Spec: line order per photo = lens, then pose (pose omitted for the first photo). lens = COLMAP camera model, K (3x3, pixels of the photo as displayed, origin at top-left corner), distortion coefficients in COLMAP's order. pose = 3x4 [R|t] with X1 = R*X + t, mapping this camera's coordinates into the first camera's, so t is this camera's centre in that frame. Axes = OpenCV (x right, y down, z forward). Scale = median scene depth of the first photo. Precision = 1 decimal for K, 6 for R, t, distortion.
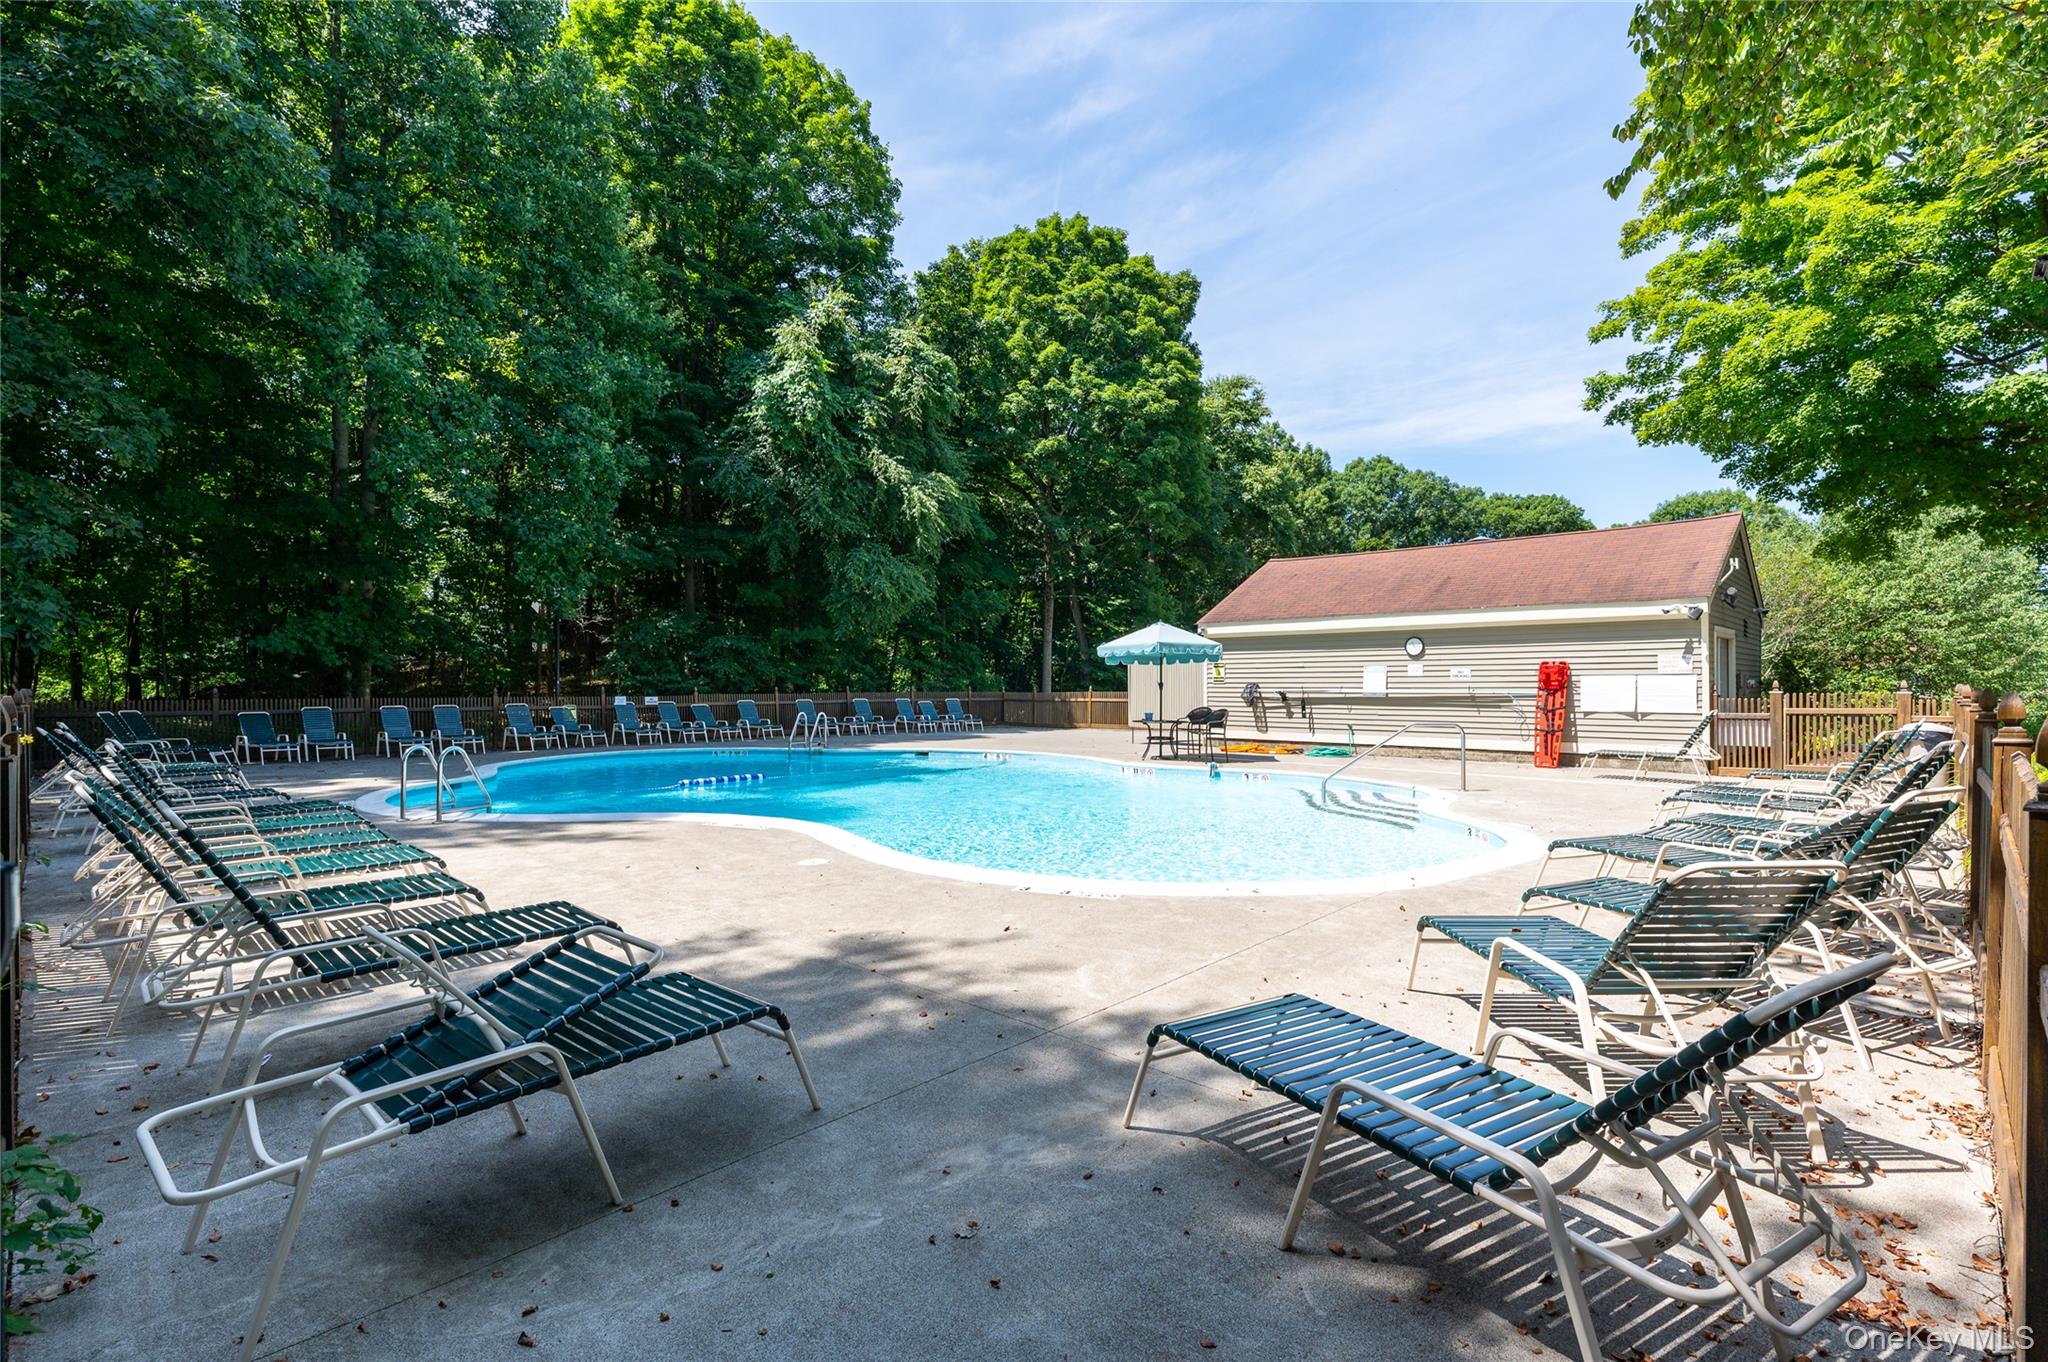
lens RADIAL K [[989.7, 0, 1024.0], [0, 989.7, 681.0], [0, 0, 1]] dist [0.001371, -0.000106]
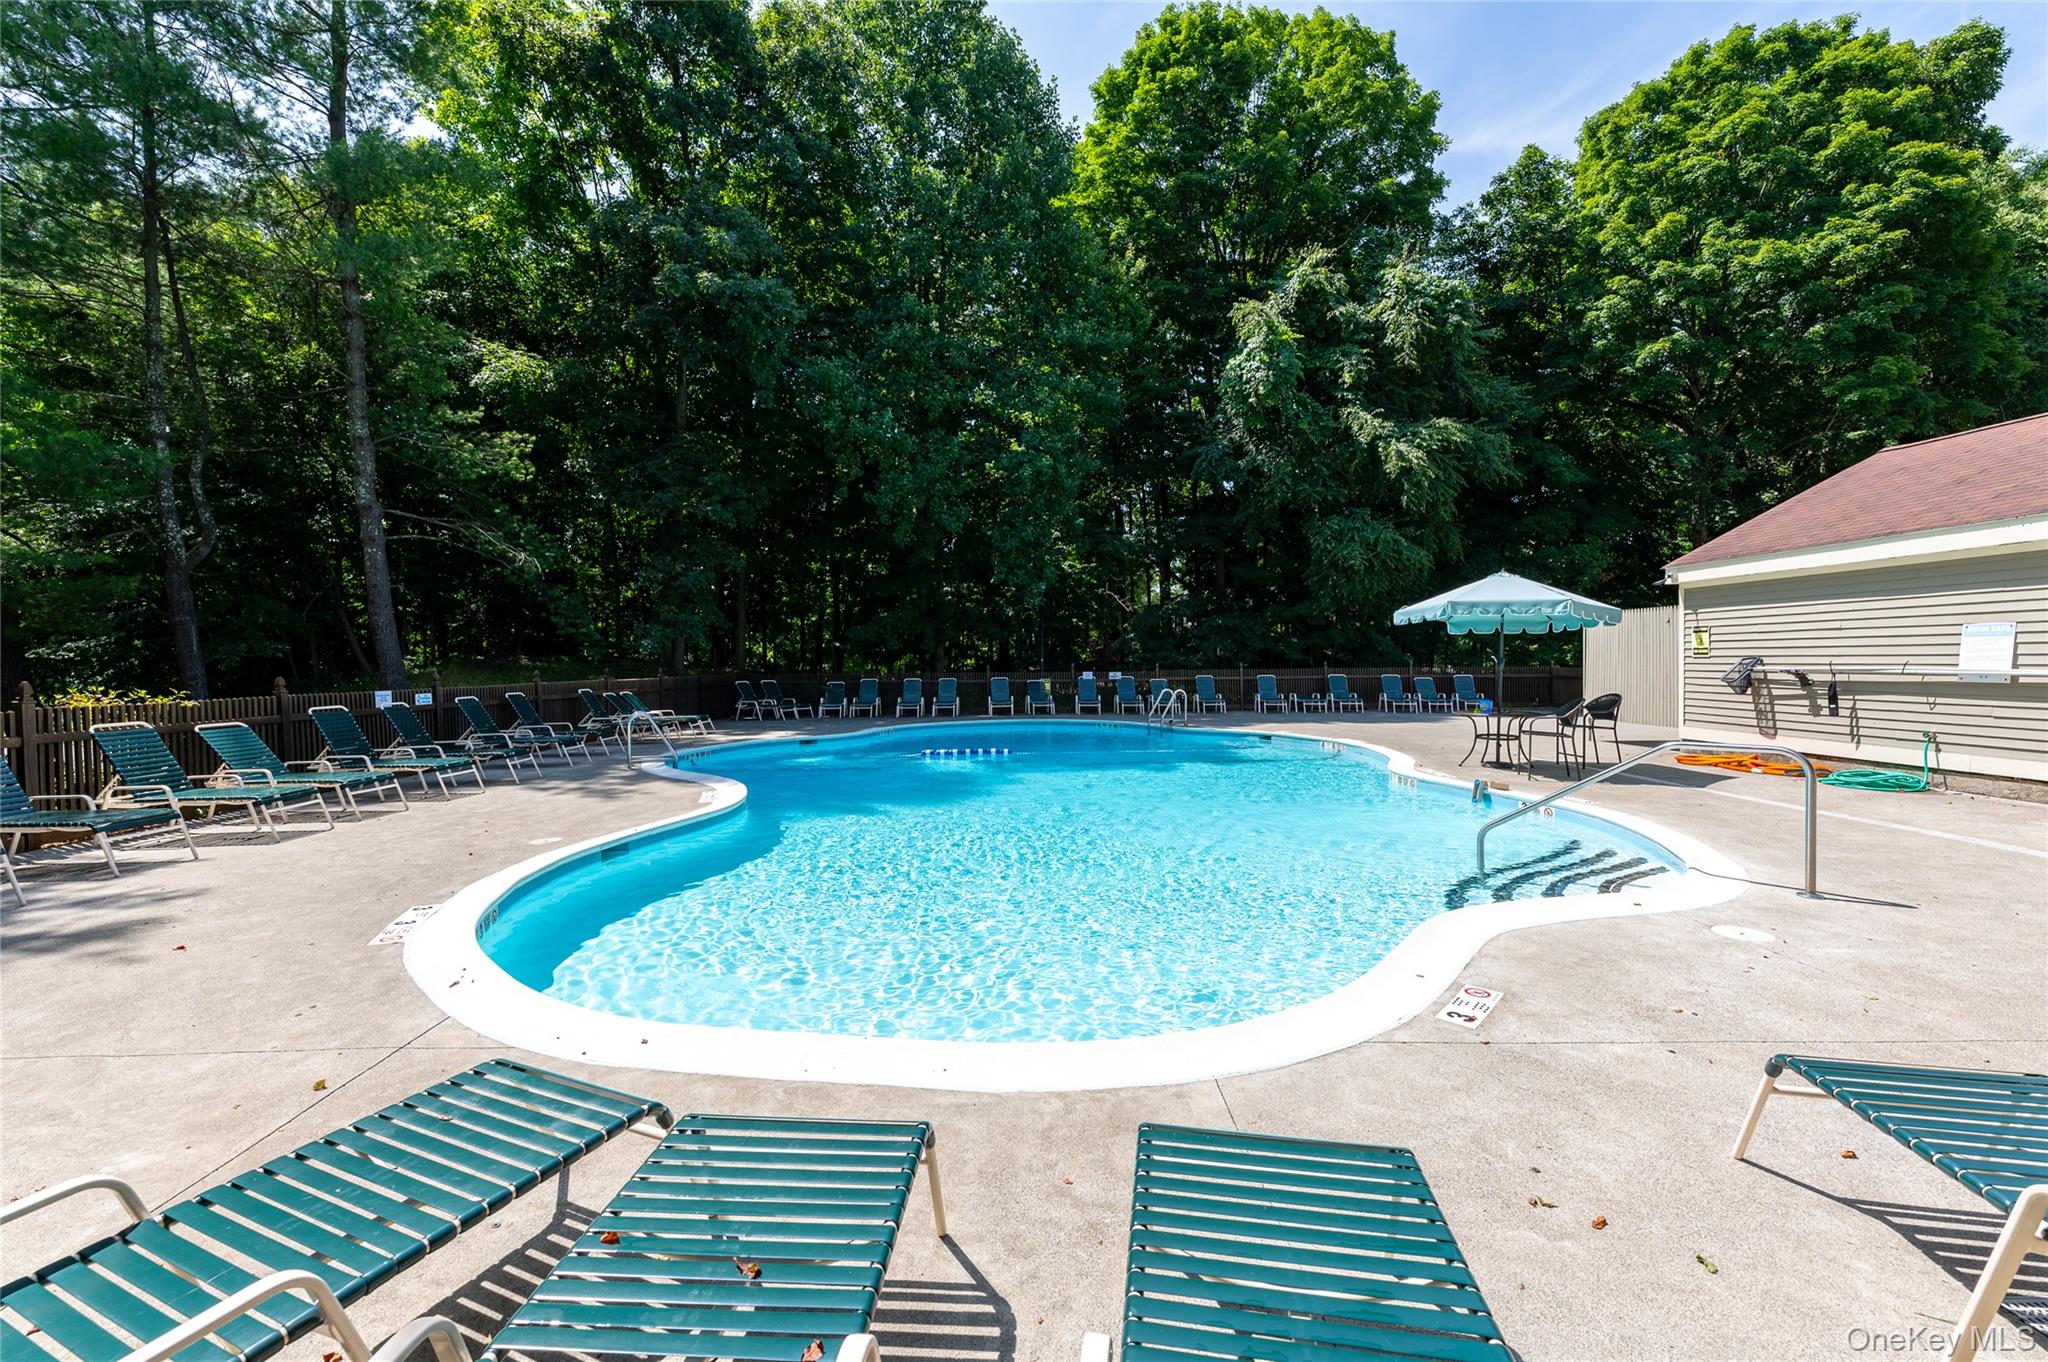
lens RADIAL K [[845.6, 0, 1024.0], [0, 845.6, 681.0], [0, 0, 1]] dist [-0.002831, -0.000070]
pose [[0.677466, 0.012584, -0.735447, 0.218452], [0.010273, 0.999594, 0.026567, -0.000818], [0.735483, -0.025554, 0.677061, 0.216107]]
